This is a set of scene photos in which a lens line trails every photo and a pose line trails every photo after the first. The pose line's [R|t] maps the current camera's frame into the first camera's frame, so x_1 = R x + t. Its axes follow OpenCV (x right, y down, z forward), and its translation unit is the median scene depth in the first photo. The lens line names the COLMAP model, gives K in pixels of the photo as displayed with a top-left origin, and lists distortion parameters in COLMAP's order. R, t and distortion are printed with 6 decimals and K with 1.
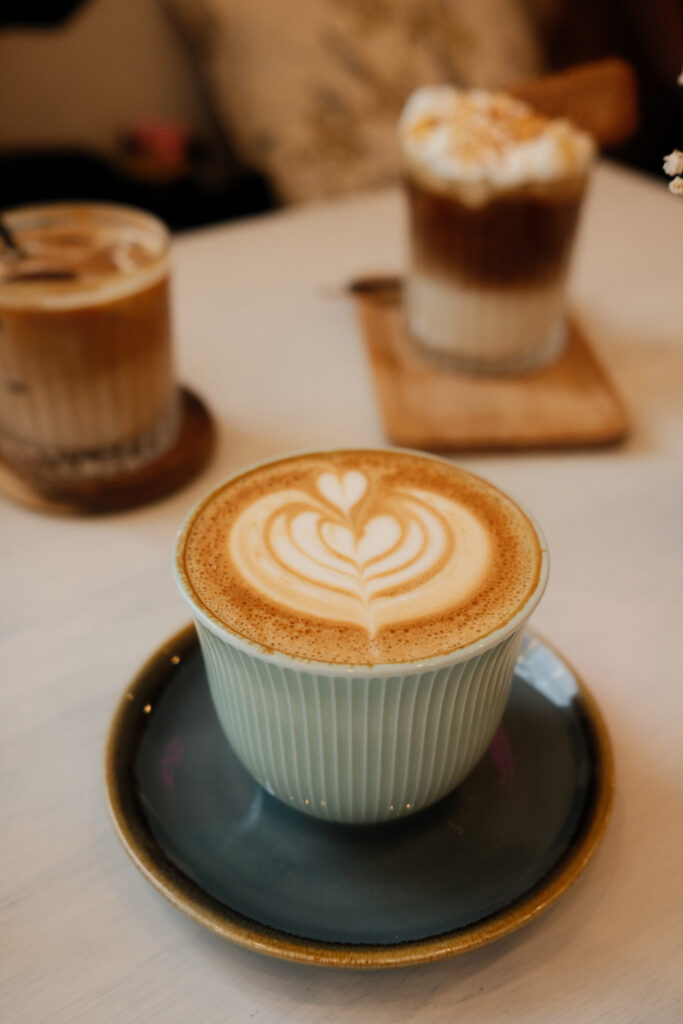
lens RADIAL K [[1081.2, 0, 341.5], [0, 1081.2, 512.0], [0, 0, 1]] dist [-0.063965, 0.170102]
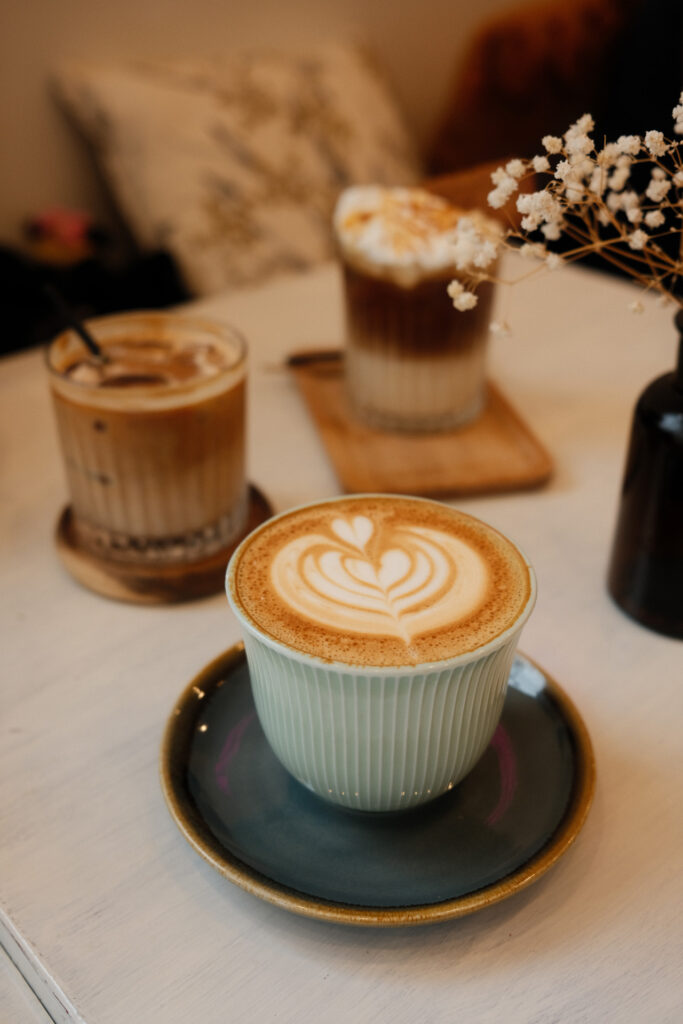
lens RADIAL K [[1081.2, 0, 341.5], [0, 1081.2, 512.0], [0, 0, 1]] dist [-0.063965, 0.170102]
pose [[0.991022, -0.069365, 0.114298, -0.162227], [0.076453, 0.995335, -0.058844, 0.029815], [-0.109683, 0.067054, 0.991702, -0.202520]]
